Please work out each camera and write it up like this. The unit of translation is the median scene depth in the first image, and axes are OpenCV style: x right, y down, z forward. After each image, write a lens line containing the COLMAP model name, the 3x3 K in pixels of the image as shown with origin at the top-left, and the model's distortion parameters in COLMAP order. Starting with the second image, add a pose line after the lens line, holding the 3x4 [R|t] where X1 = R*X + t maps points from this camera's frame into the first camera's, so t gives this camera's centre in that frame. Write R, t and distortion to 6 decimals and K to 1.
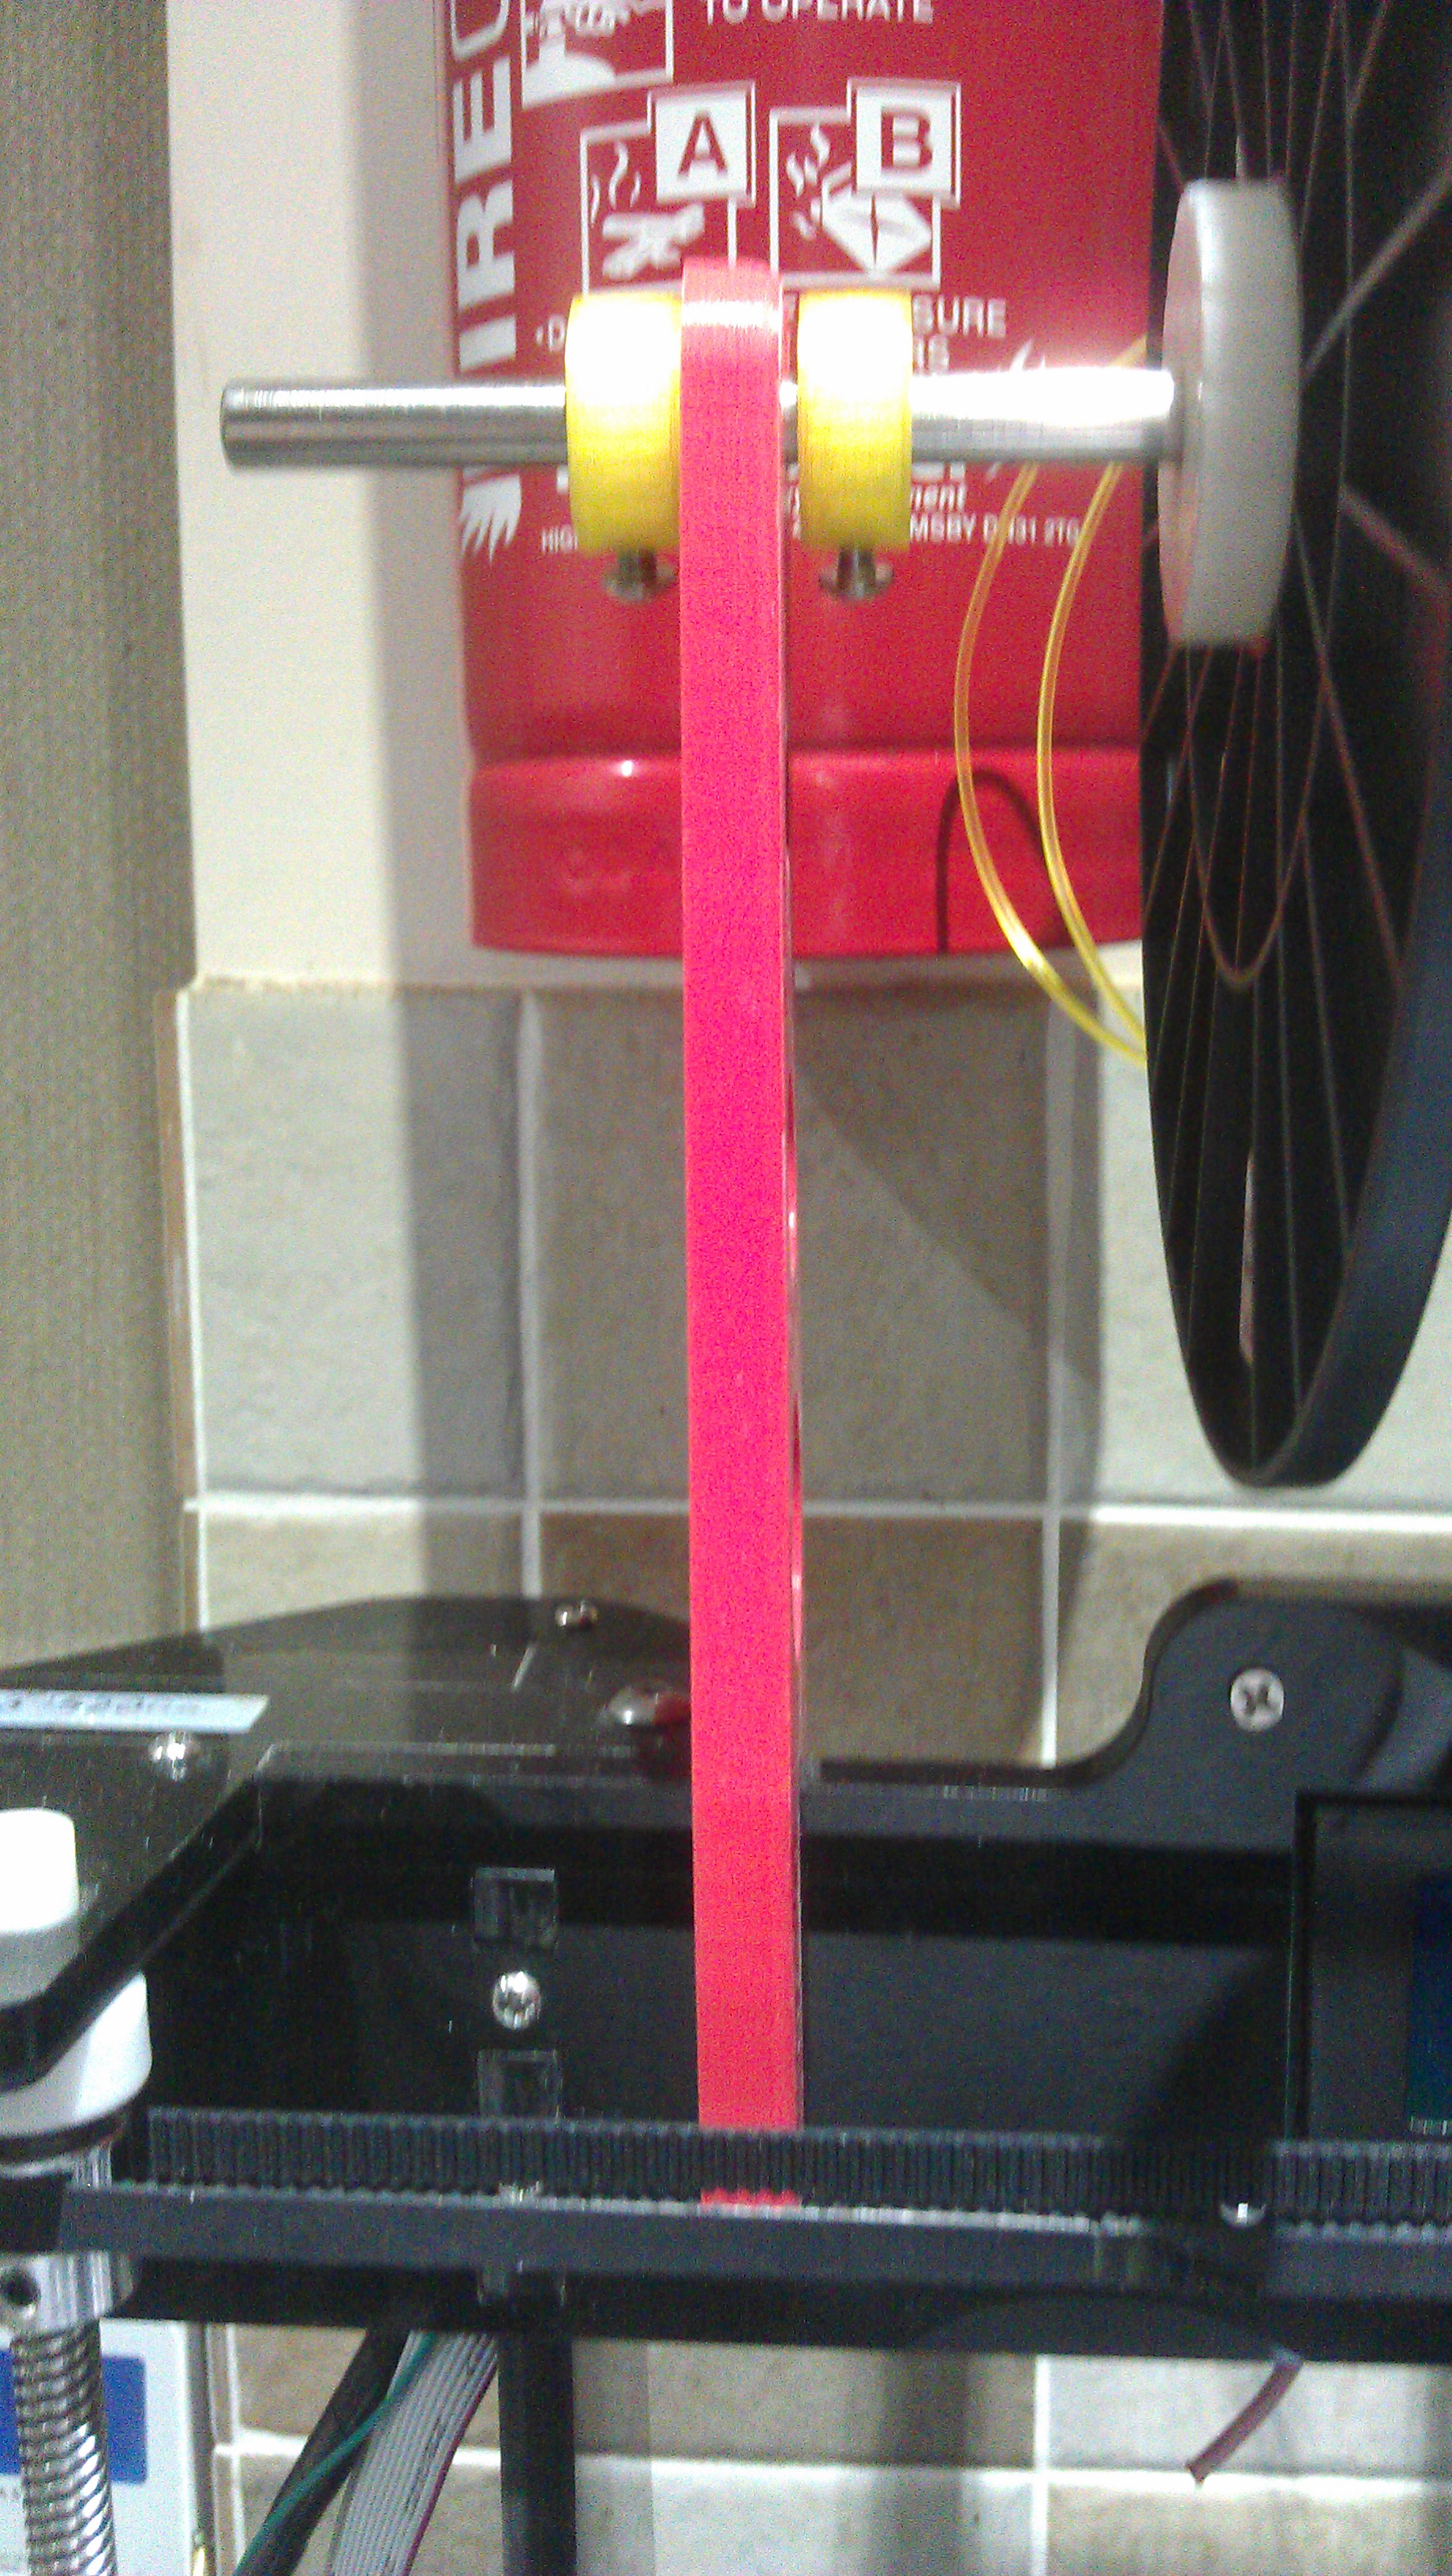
lens RADIAL K [[2482.1, 0, 722.4], [0, 2482.1, 1288.6], [0, 0, 1]] dist [0.086215, -0.061852]
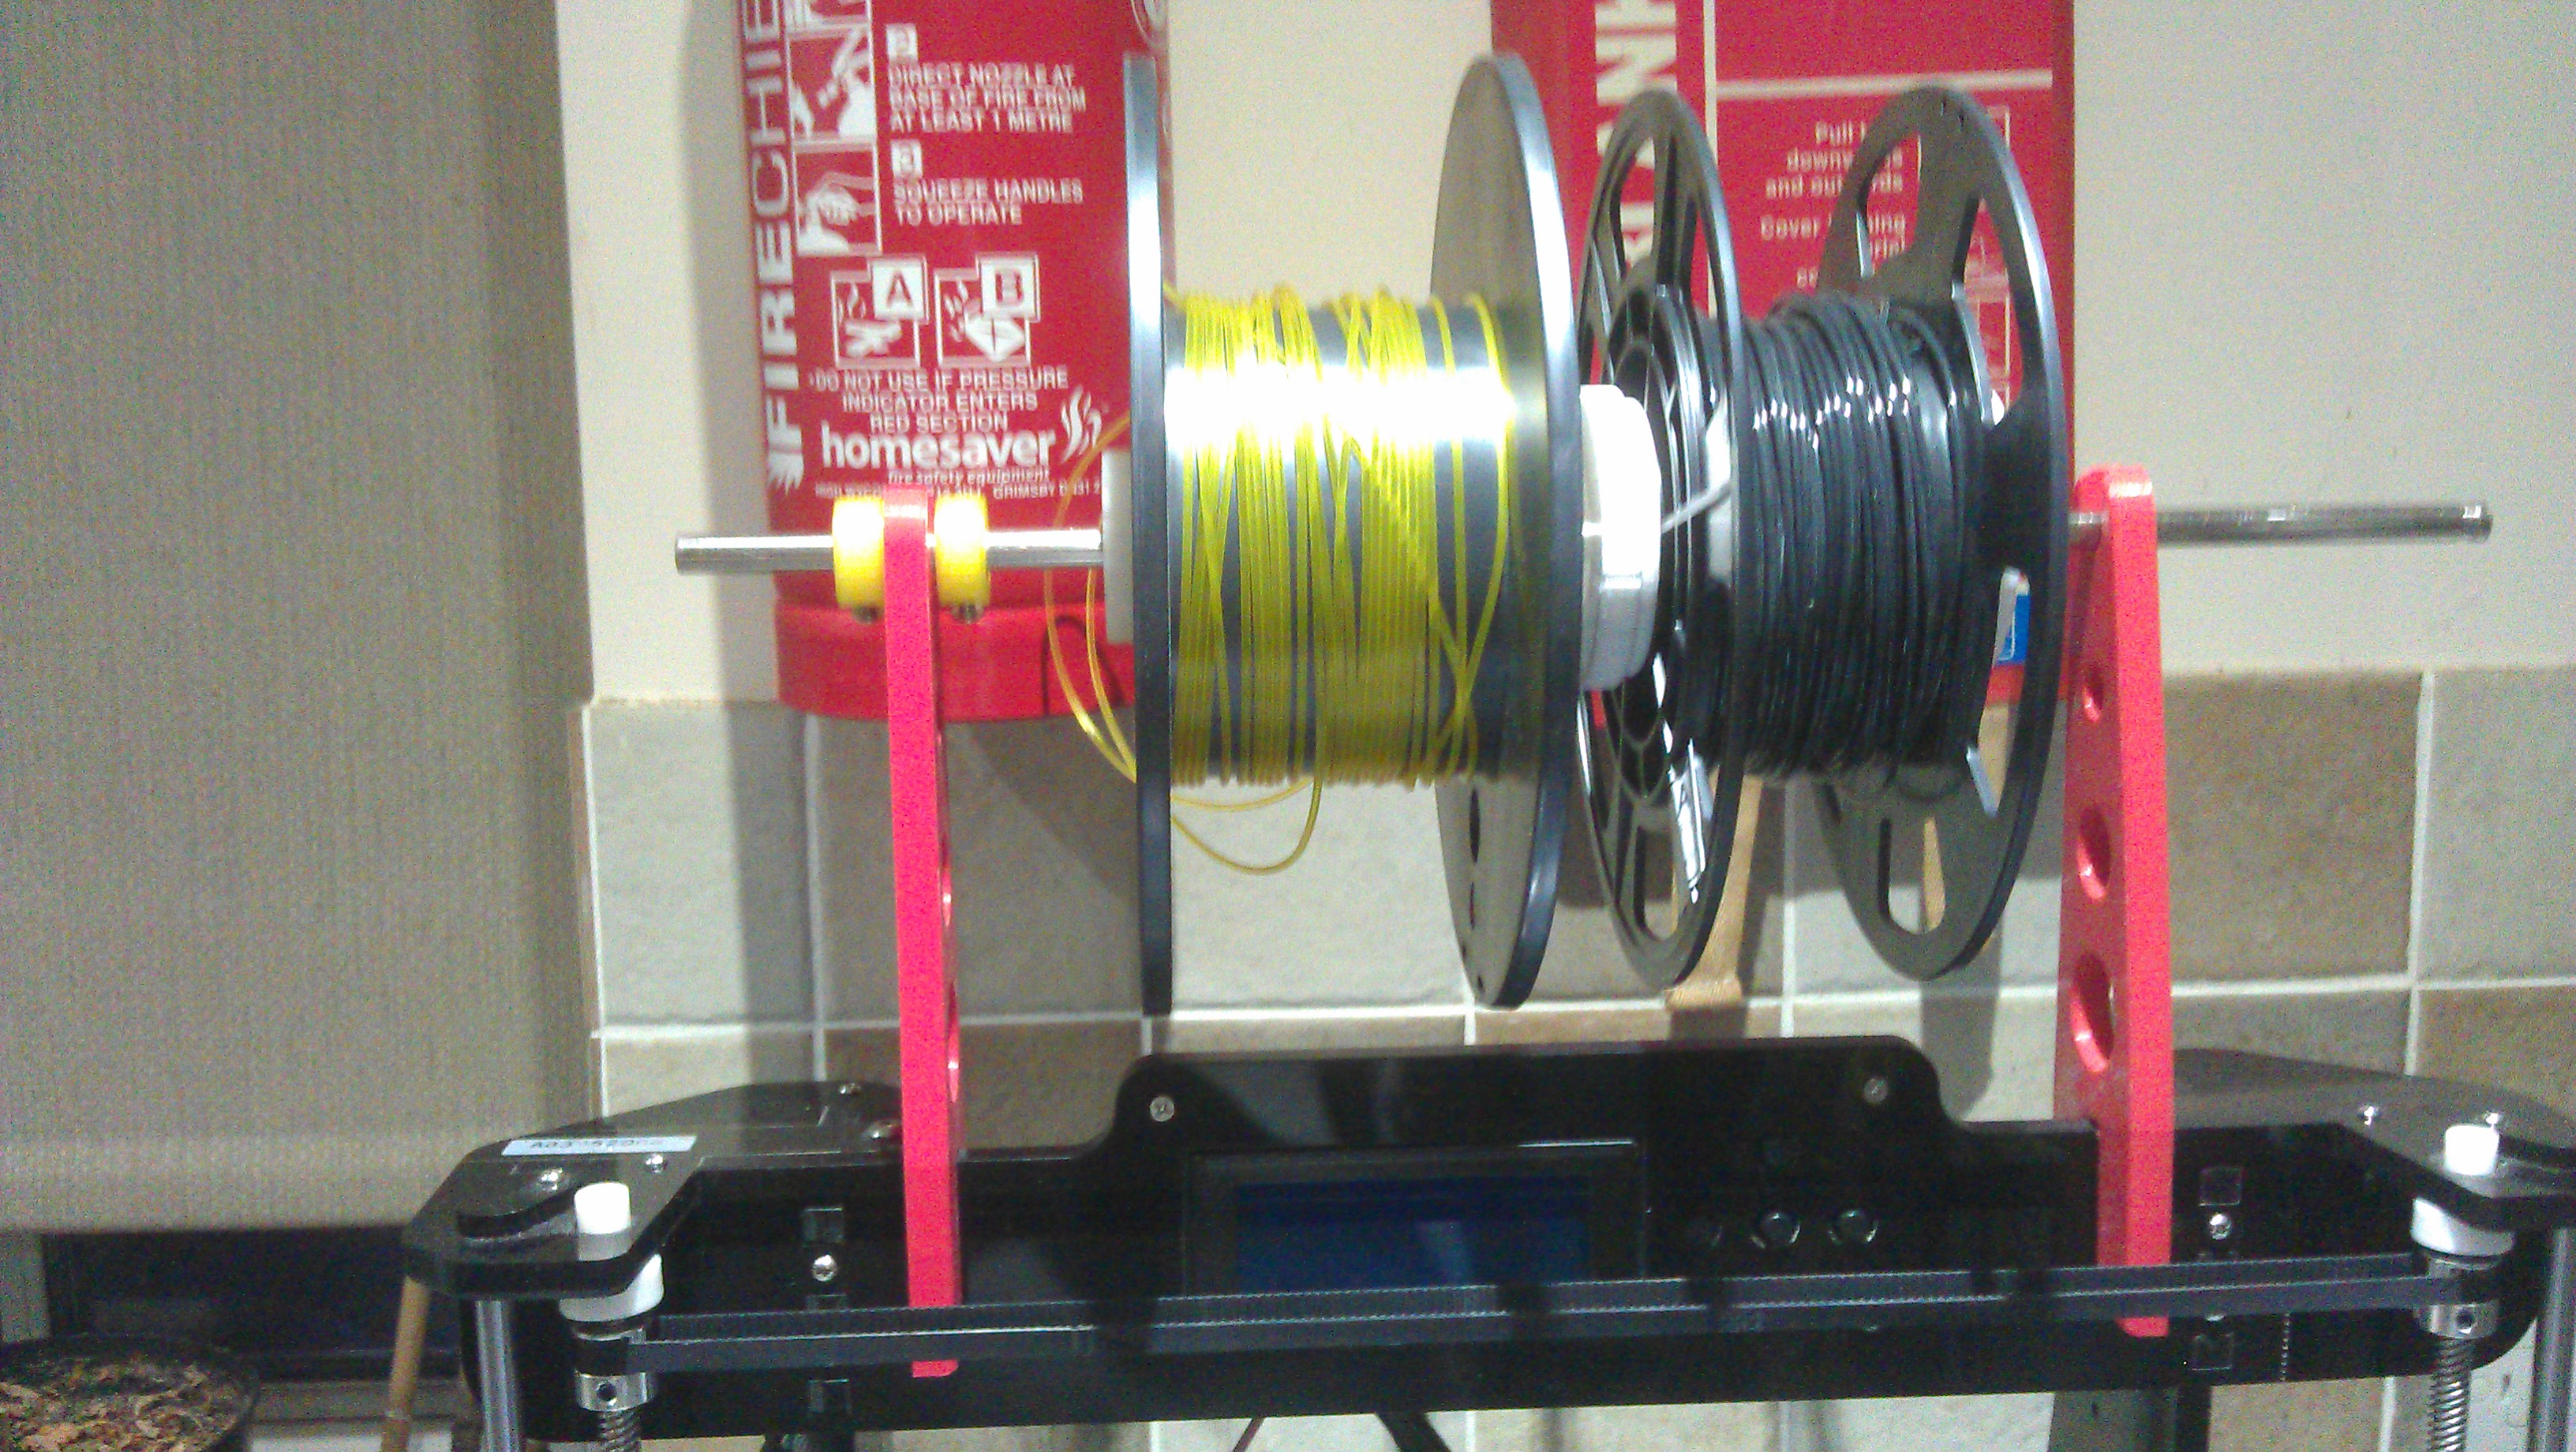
lens RADIAL K [[2482.1, 0, 1278.0], [0, 2482.1, 722.8], [0, 0, 1]] dist [0.086215, -0.061852]
pose [[0.993064, -0.026995, 0.114434, 0.037886], [0.029159, 0.999425, -0.017281, -0.071490], [-0.113902, 0.020498, 0.993281, -0.631163]]
